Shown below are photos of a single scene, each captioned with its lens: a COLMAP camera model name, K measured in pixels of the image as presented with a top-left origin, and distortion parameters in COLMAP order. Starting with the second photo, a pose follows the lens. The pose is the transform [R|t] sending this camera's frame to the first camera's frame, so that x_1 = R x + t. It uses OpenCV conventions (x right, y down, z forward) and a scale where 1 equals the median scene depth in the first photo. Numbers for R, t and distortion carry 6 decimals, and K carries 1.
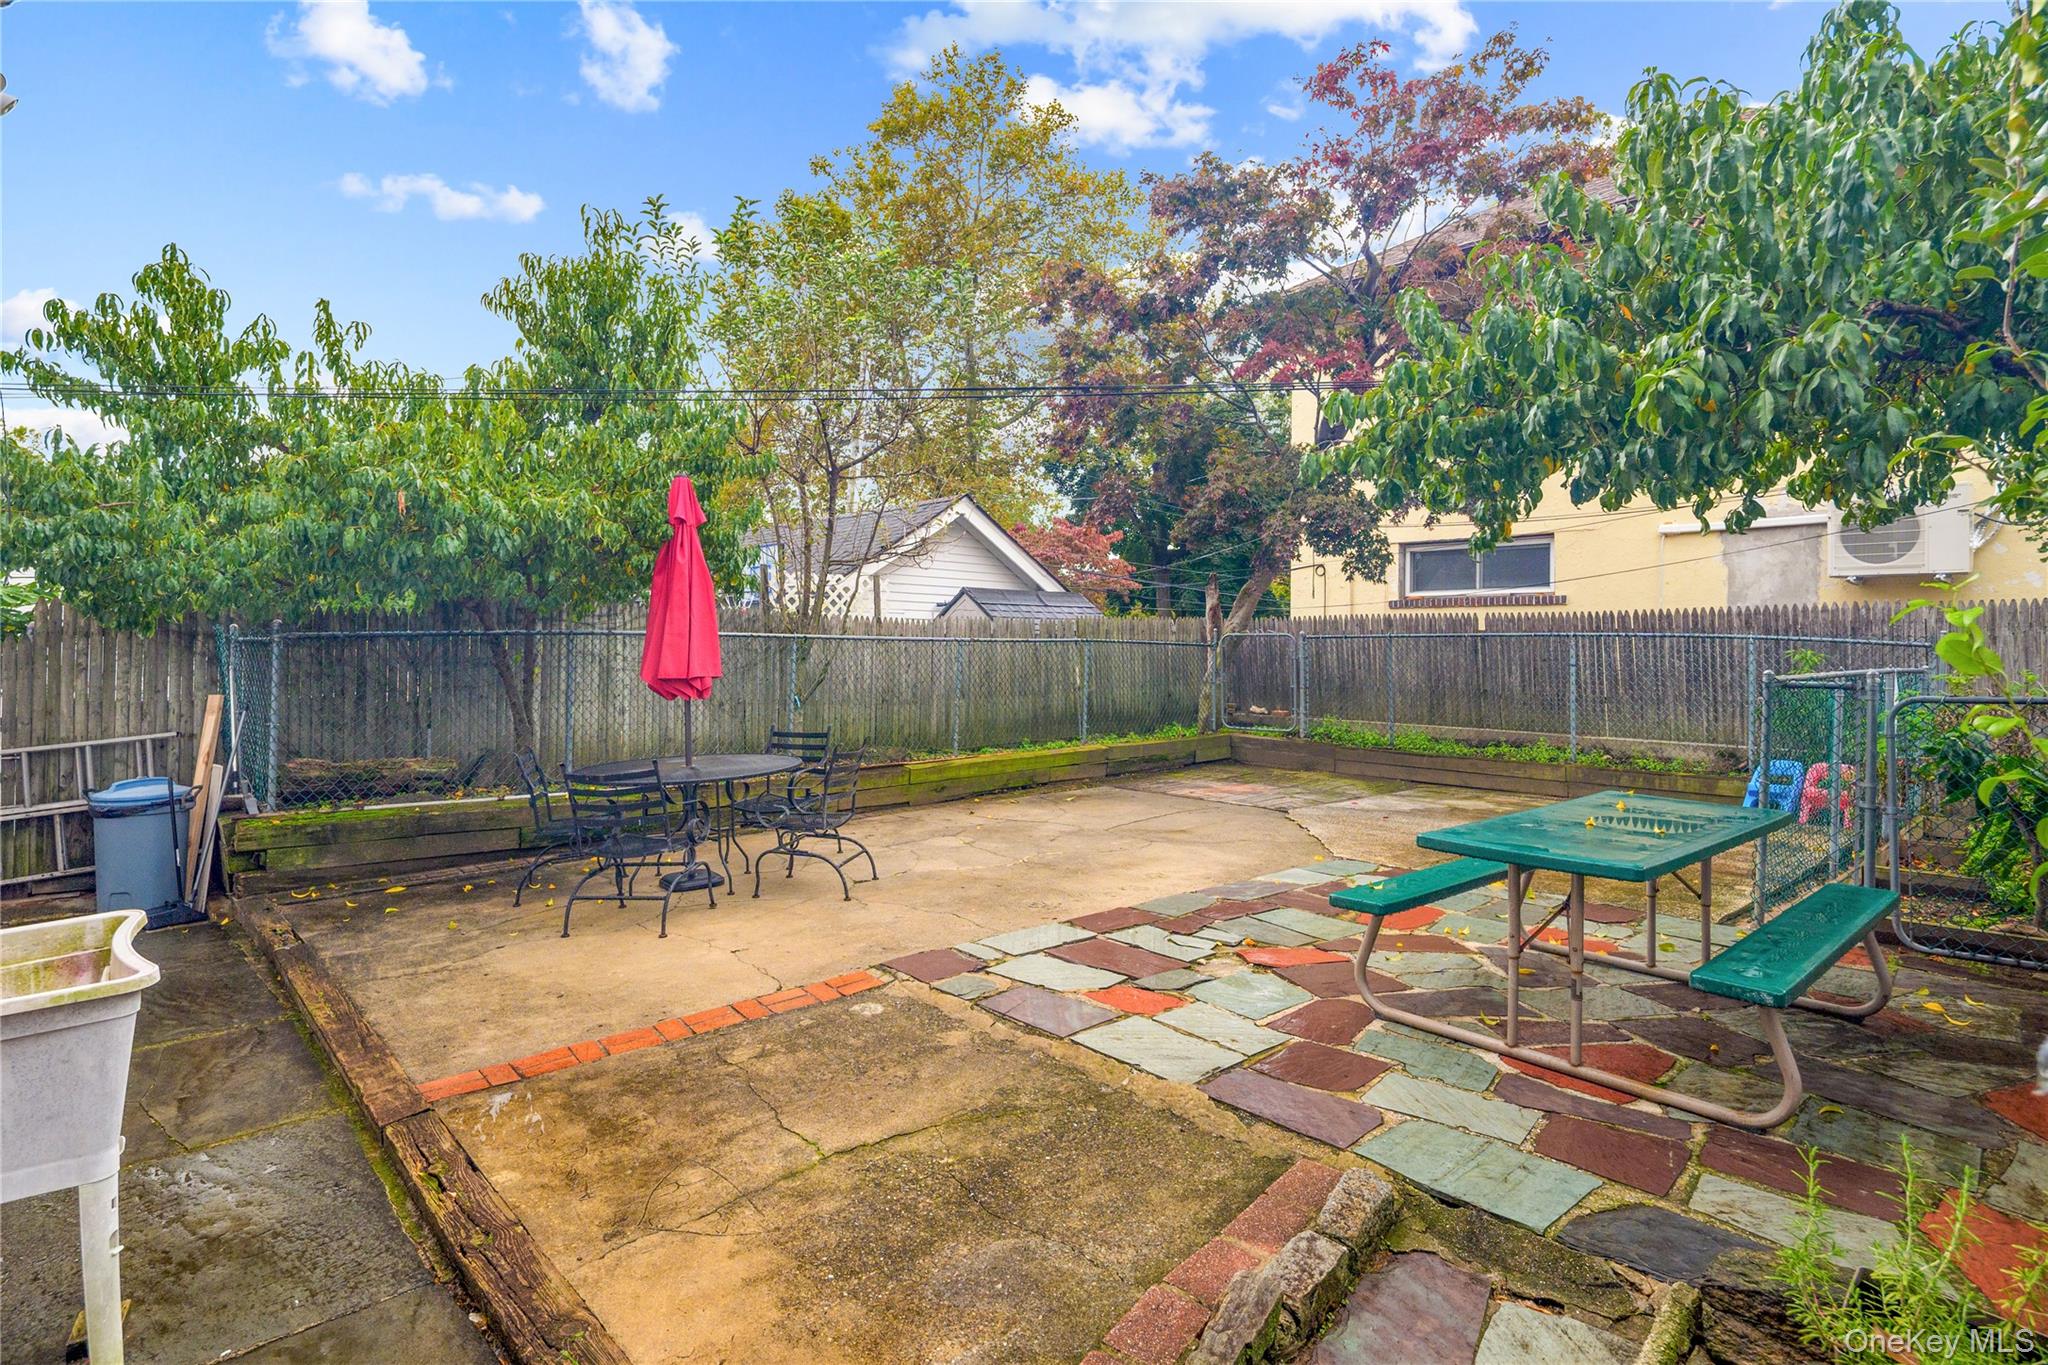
lens RADIAL K [[1025.4, 0, 1033.2], [0, 1025.4, 657.5], [0, 0, 1]] dist [0.000268, -0.001007]
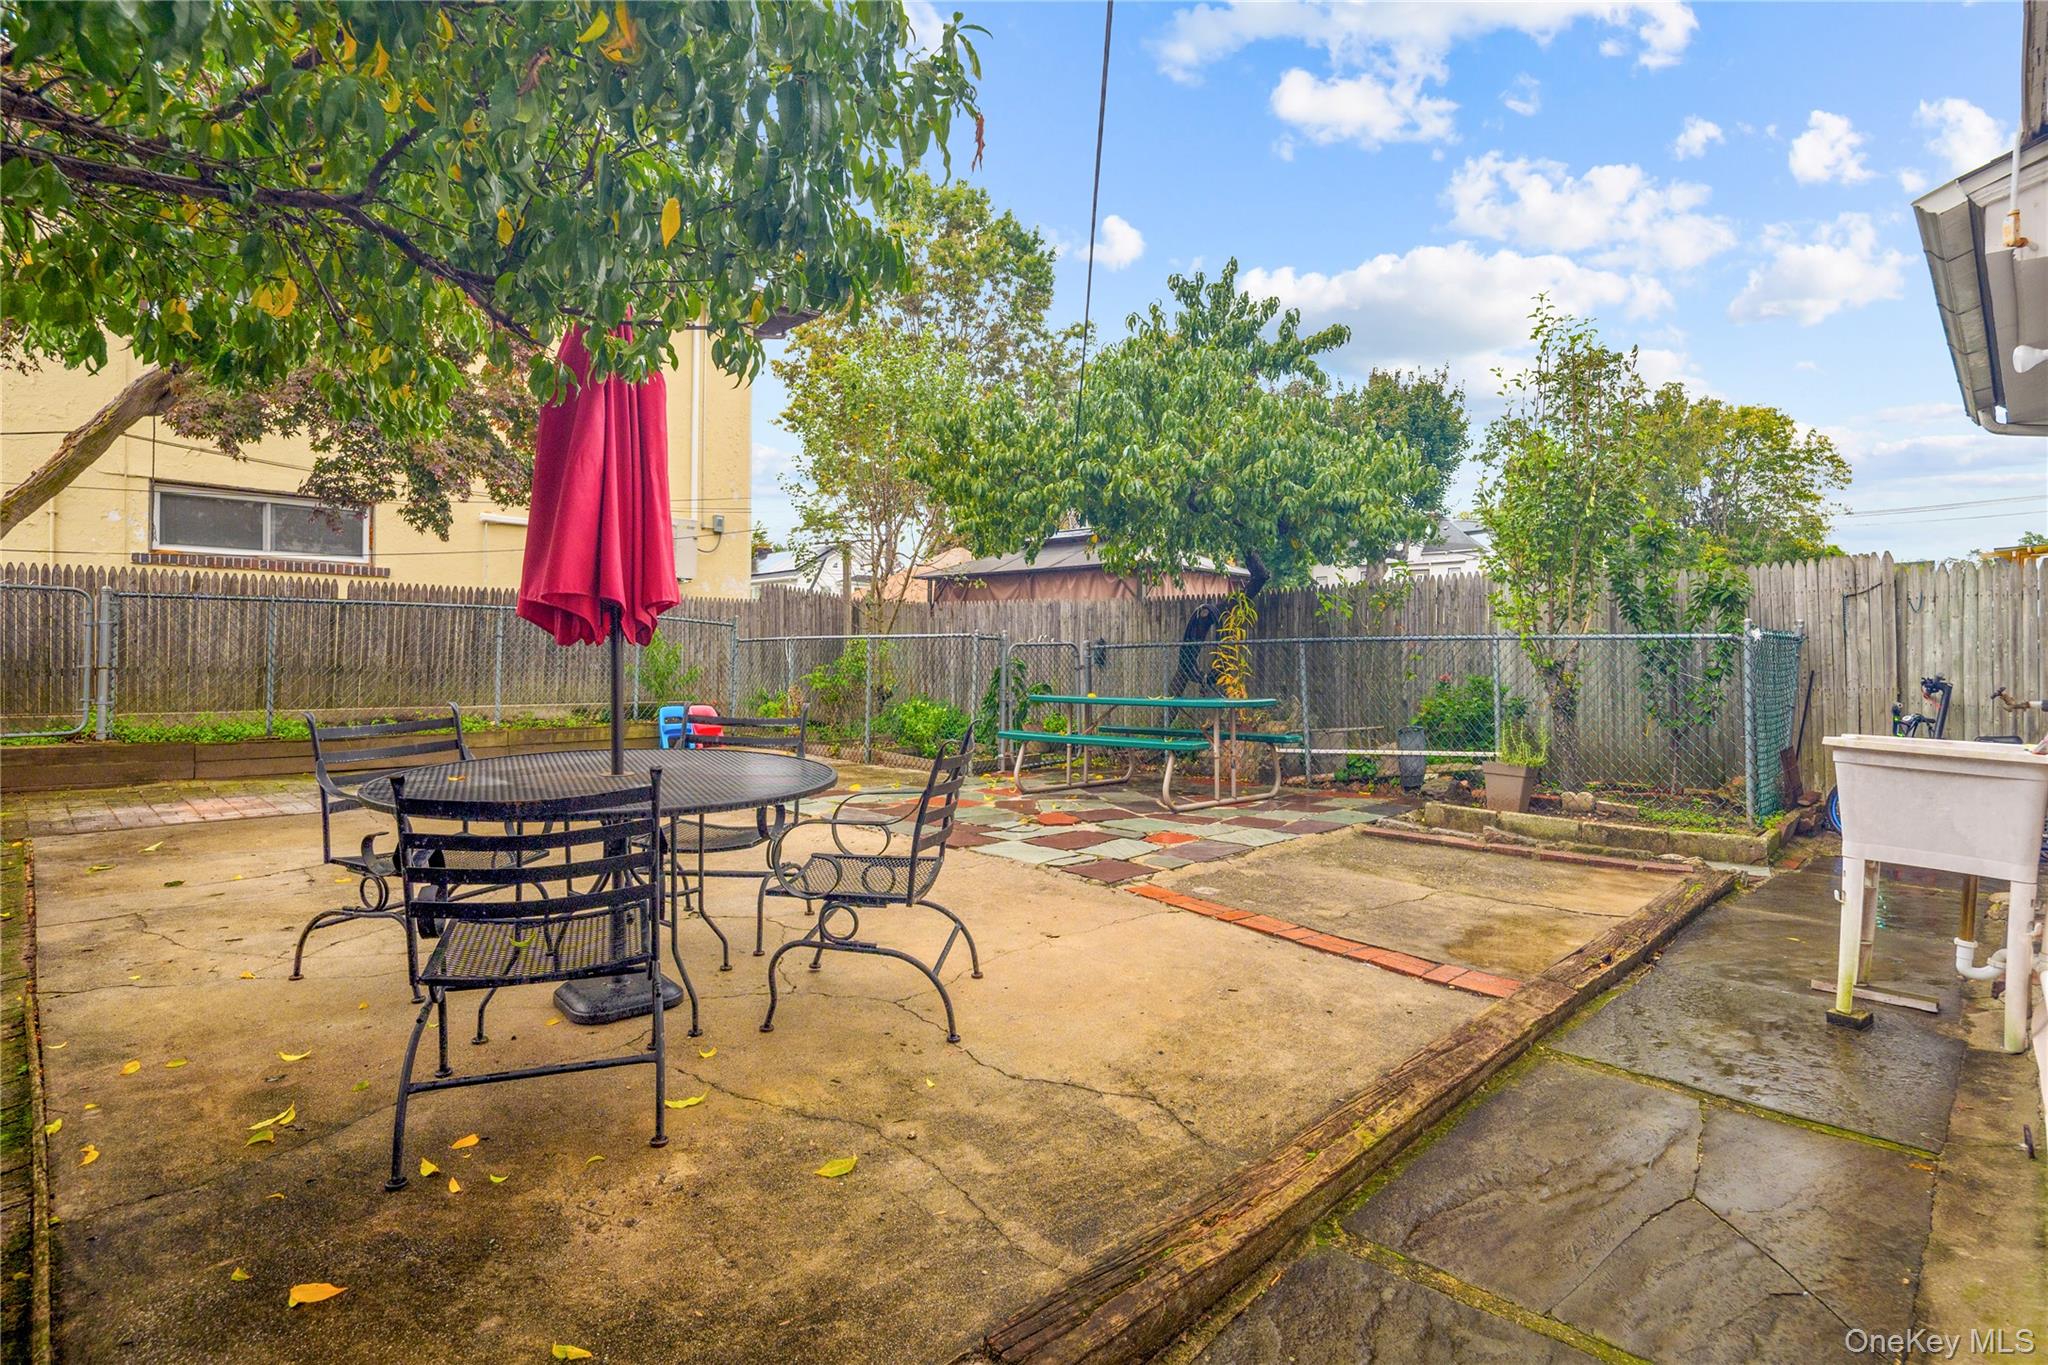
lens RADIAL K [[1003.1, 0, 1024.1], [0, 1003.1, 614.6], [0, 0, 1]] dist [0.000135, -0.000329]
pose [[-0.036207, 0.043474, 0.998398, -1.144156], [0.004467, 0.999050, -0.043340, 0.068803], [-0.999334, 0.002890, -0.036367, 1.097891]]
